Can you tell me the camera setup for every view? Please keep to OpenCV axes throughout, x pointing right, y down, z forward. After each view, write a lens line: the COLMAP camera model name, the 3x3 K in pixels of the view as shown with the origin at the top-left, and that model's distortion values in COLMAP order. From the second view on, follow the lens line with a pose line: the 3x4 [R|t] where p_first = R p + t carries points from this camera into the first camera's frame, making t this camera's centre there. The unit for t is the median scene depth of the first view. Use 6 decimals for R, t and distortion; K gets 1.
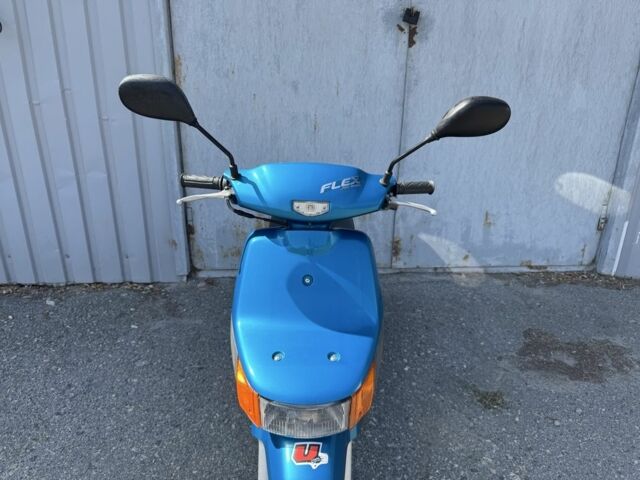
lens RADIAL K [[460.3, 0, 317.7], [0, 460.3, 244.1], [0, 0, 1]] dist [0.029924, -0.046536]
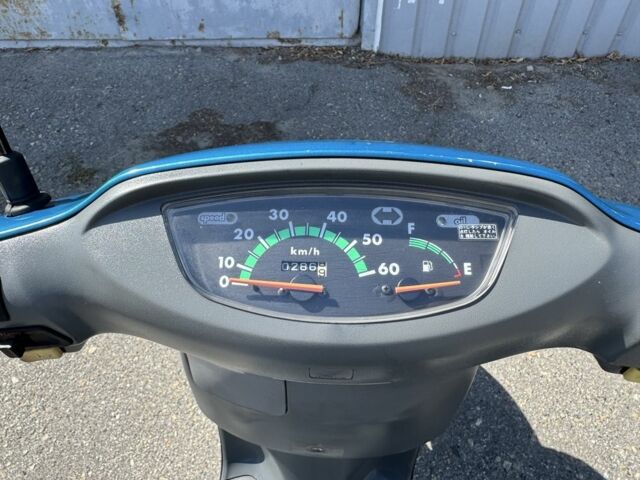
lens RADIAL K [[460.3, 0, 299.1], [0, 460.3, 238.1], [0, 0, 1]] dist [0.029924, -0.046536]
pose [[0.985579, 0.071737, -0.153261, 0.744569], [-0.004329, 0.916087, 0.400955, 0.048243], [0.169163, -0.394510, 0.903187, 0.098733]]
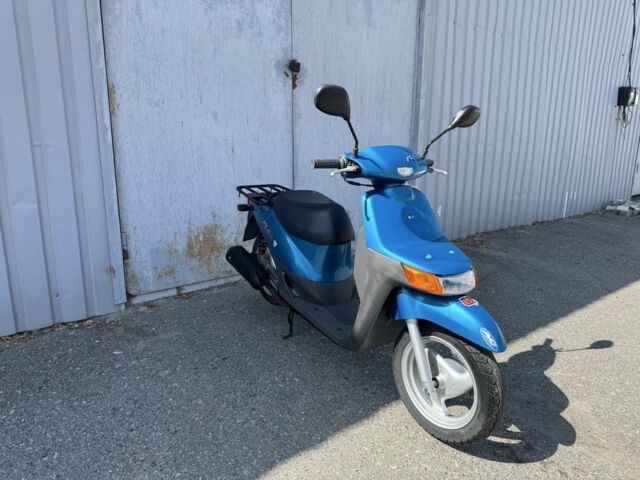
lens RADIAL K [[460.3, 0, 319.3], [0, 460.3, 236.4], [0, 0, 1]] dist [0.029924, -0.046536]
pose [[0.811064, -0.130479, 0.570220, -0.521517], [0.201002, 0.977614, -0.062200, 0.078796], [-0.549339, 0.165064, 0.819134, -0.047341]]
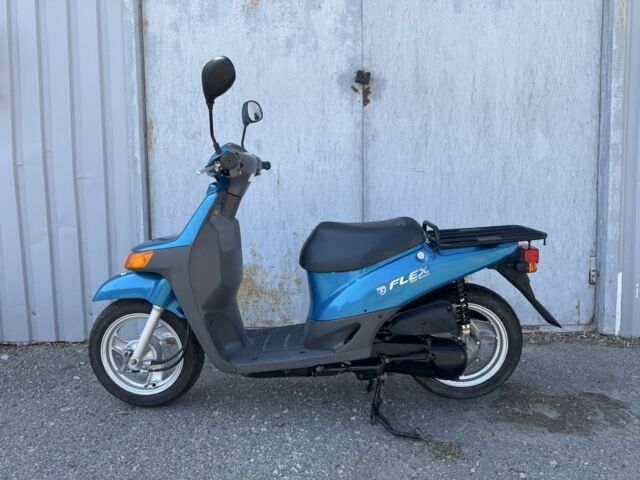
lens RADIAL K [[460.3, 0, 319.6], [0, 460.3, 240.5], [0, 0, 1]] dist [0.029924, -0.046536]
pose [[0.996003, -0.023224, -0.086252, 0.171487], [-0.000506, 0.964127, -0.265440, 0.145378], [0.089323, 0.264422, 0.960262, 0.056223]]
